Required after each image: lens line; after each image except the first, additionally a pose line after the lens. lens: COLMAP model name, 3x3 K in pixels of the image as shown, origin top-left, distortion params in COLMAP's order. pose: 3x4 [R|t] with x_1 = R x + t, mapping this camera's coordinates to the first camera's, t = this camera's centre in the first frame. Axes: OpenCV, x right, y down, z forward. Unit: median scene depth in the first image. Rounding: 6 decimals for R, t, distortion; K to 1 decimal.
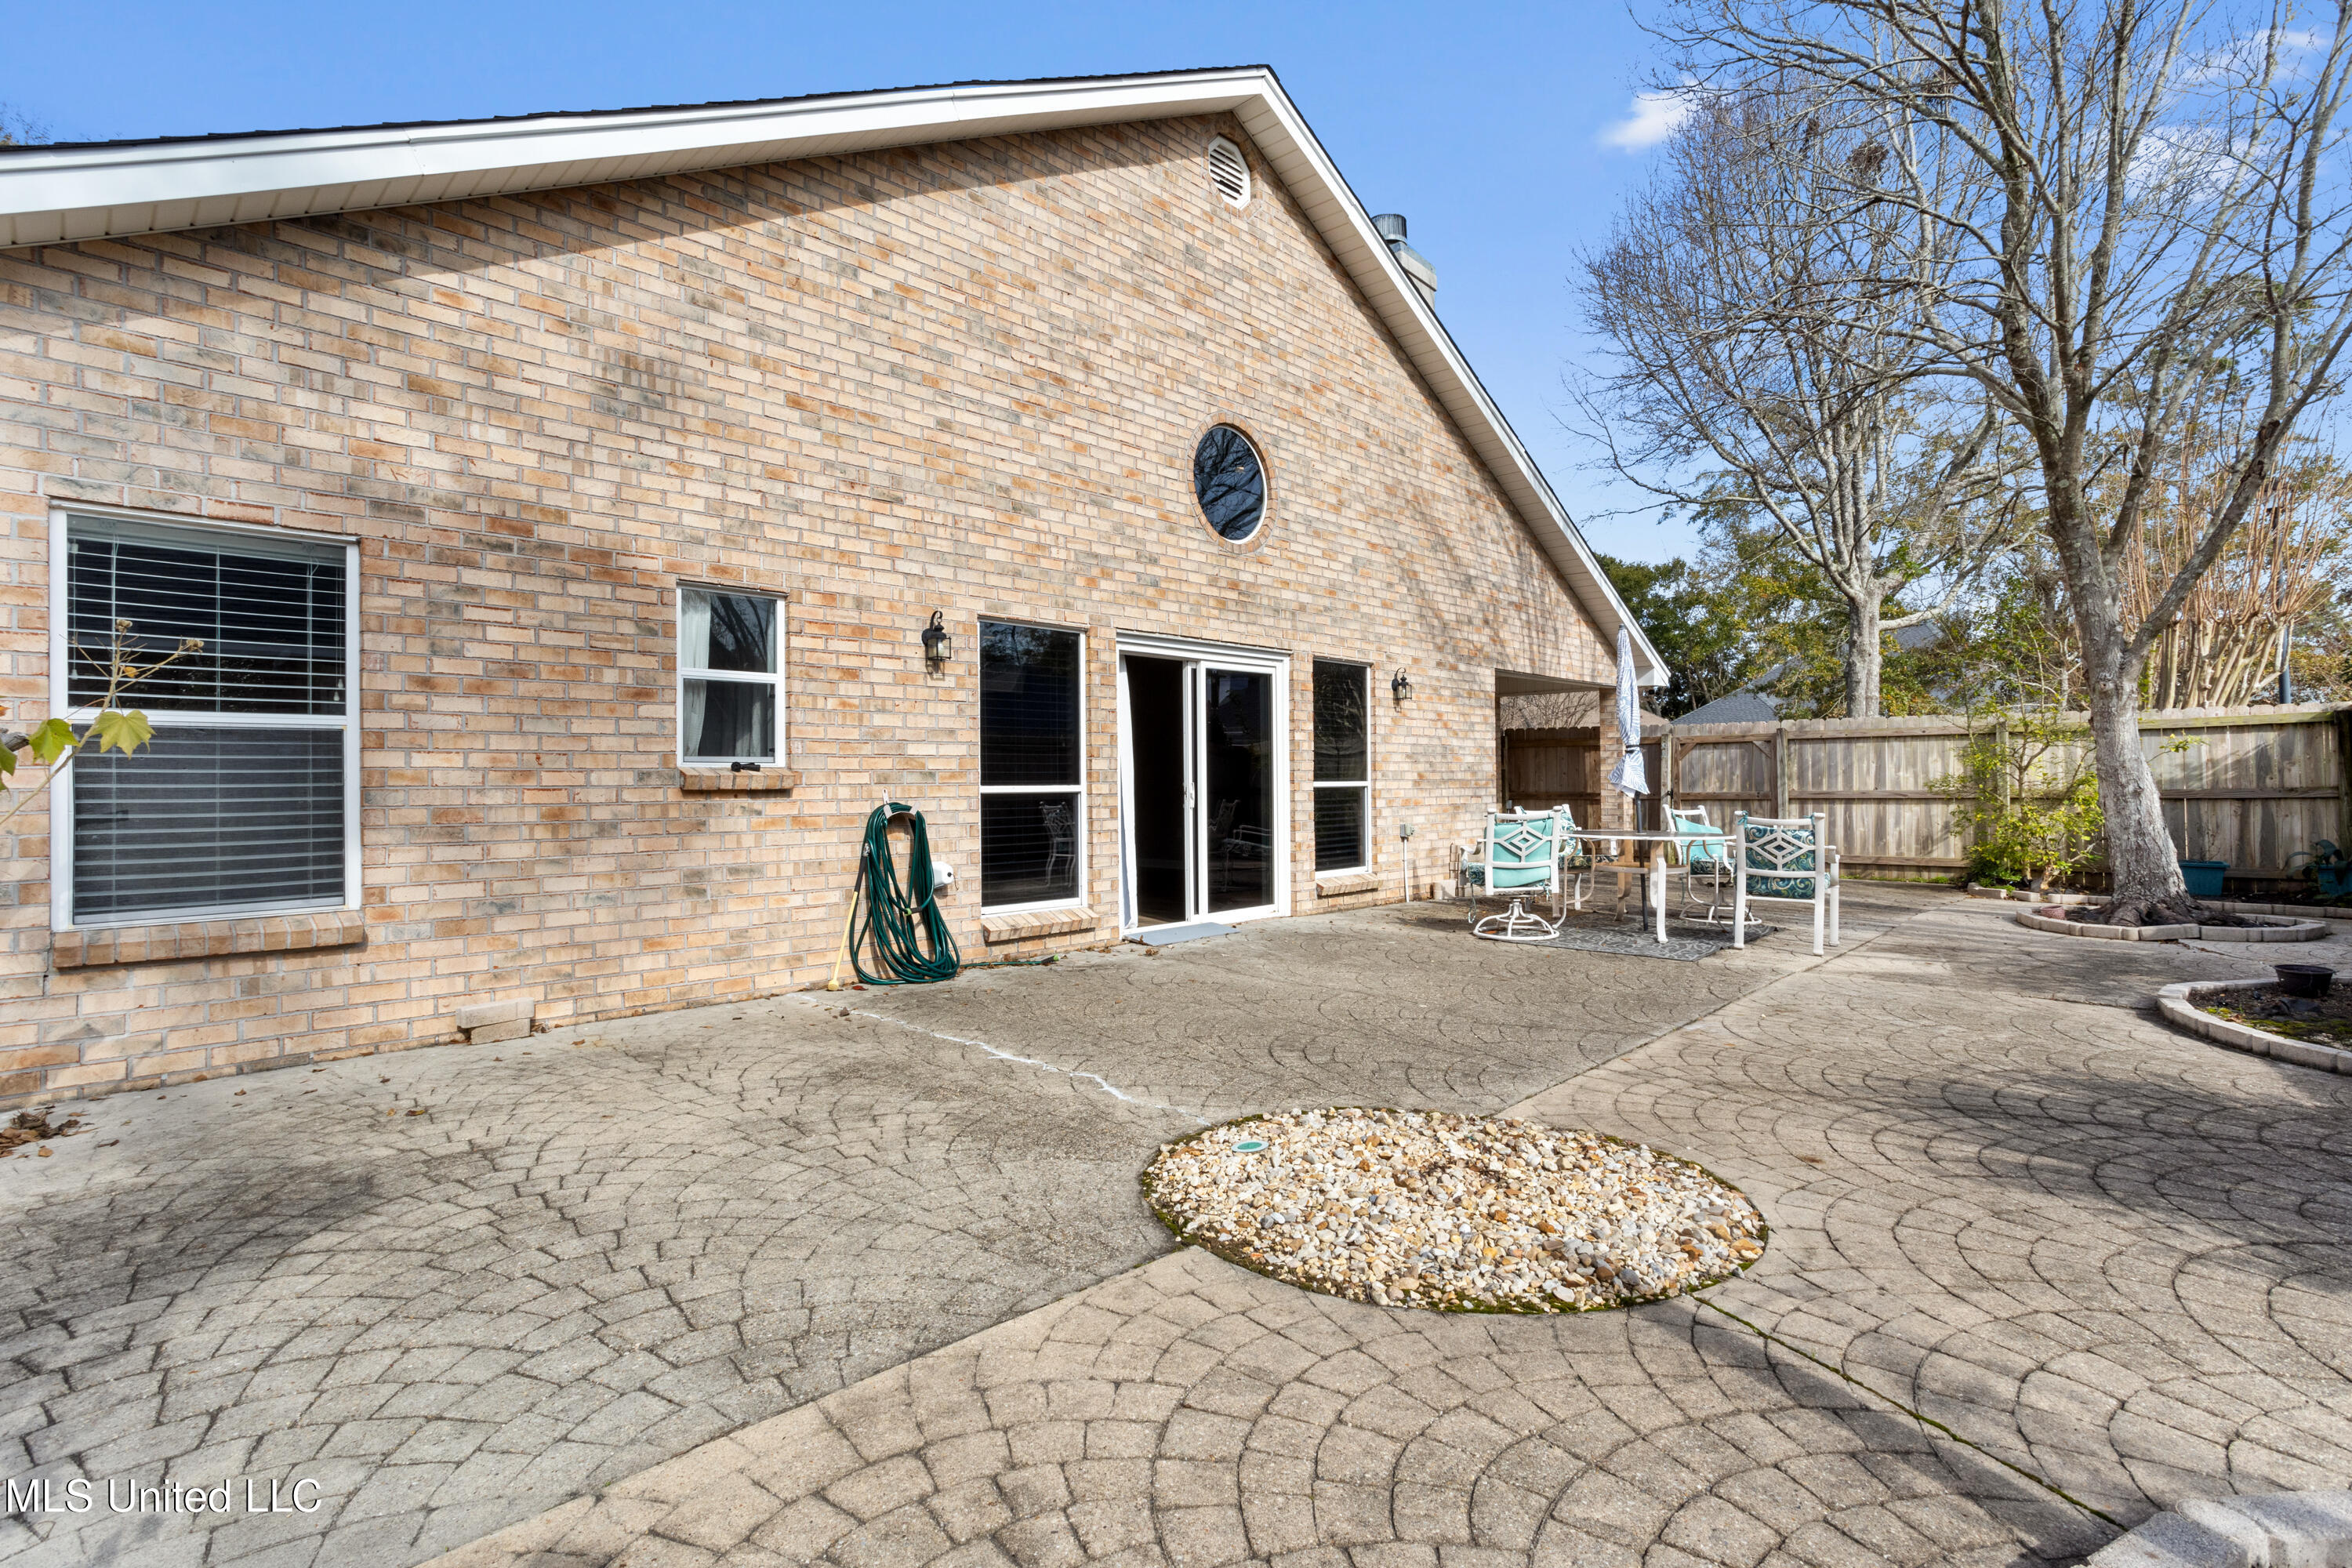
lens RADIAL K [[1138.0, 0, 1173.0], [0, 1138.0, 782.4], [0, 0, 1]] dist [-0.014051, 0.001526]
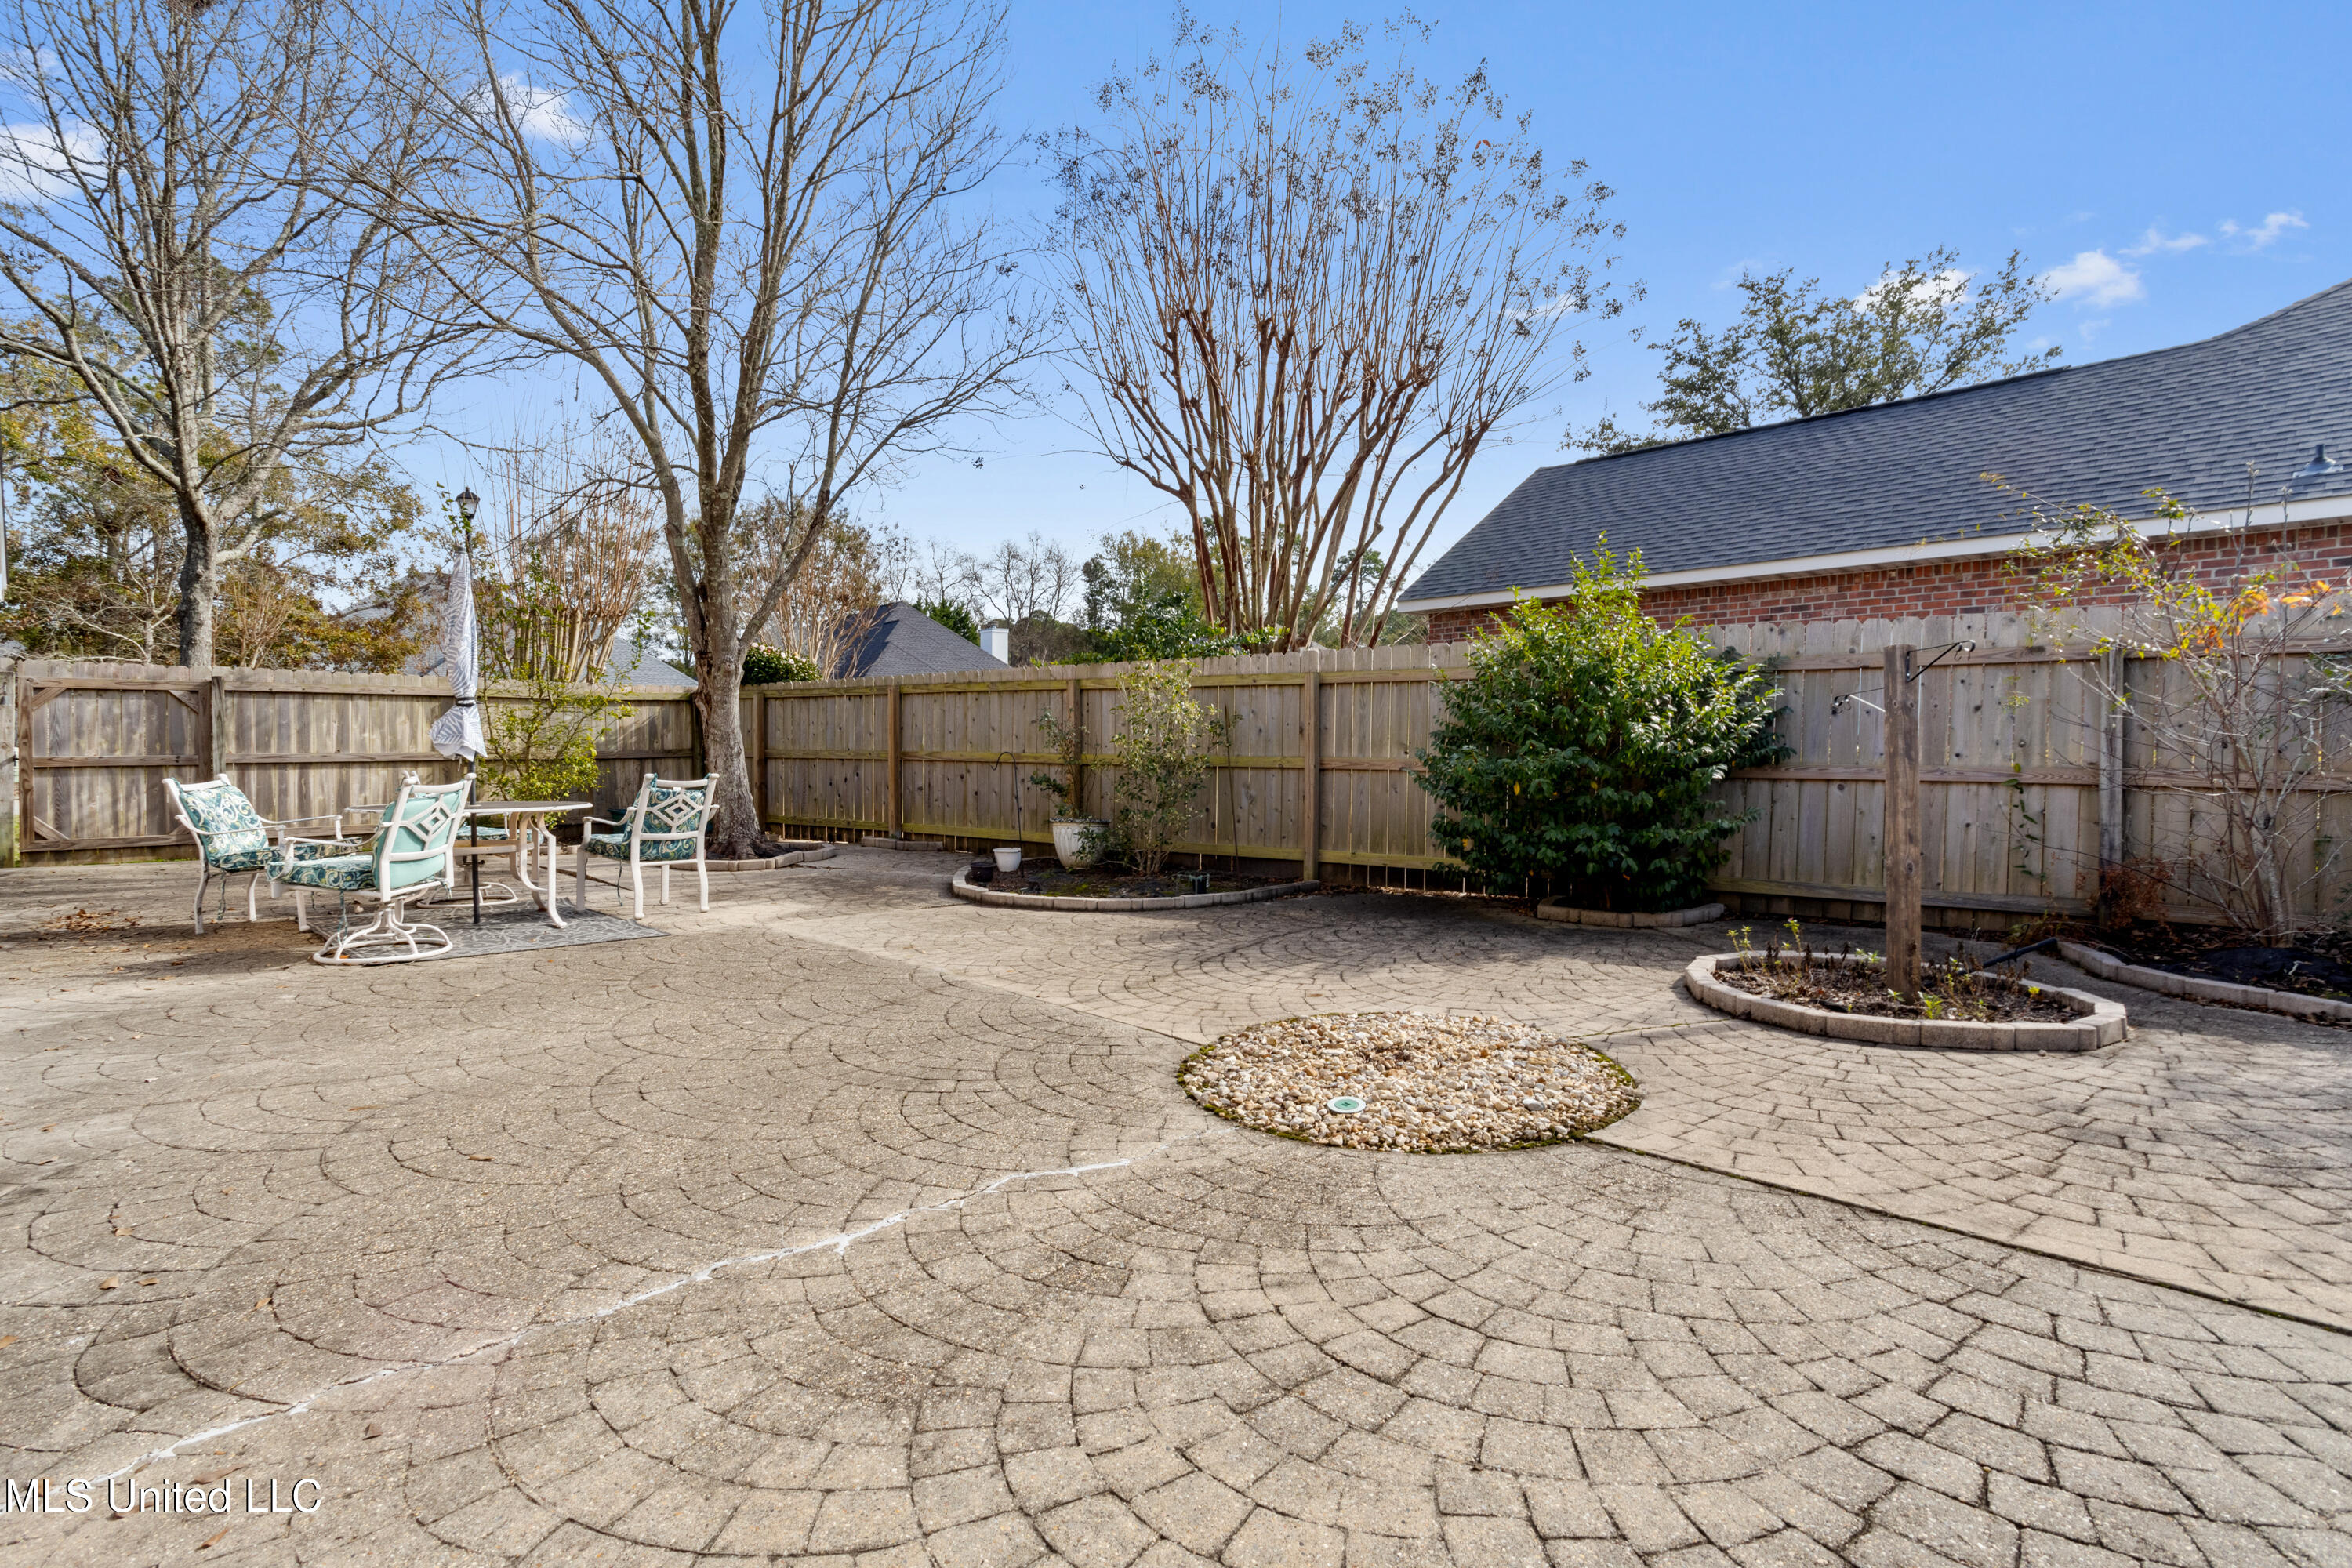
lens RADIAL K [[1138.0, 0, 1165.9], [0, 1138.0, 780.6], [0, 0, 1]] dist [-0.014051, 0.001526]
pose [[0.012618, -0.027704, 0.999537, -0.440103], [-0.002675, 0.999612, 0.027740, 0.003521], [-0.999917, -0.003024, 0.012539, 0.542700]]
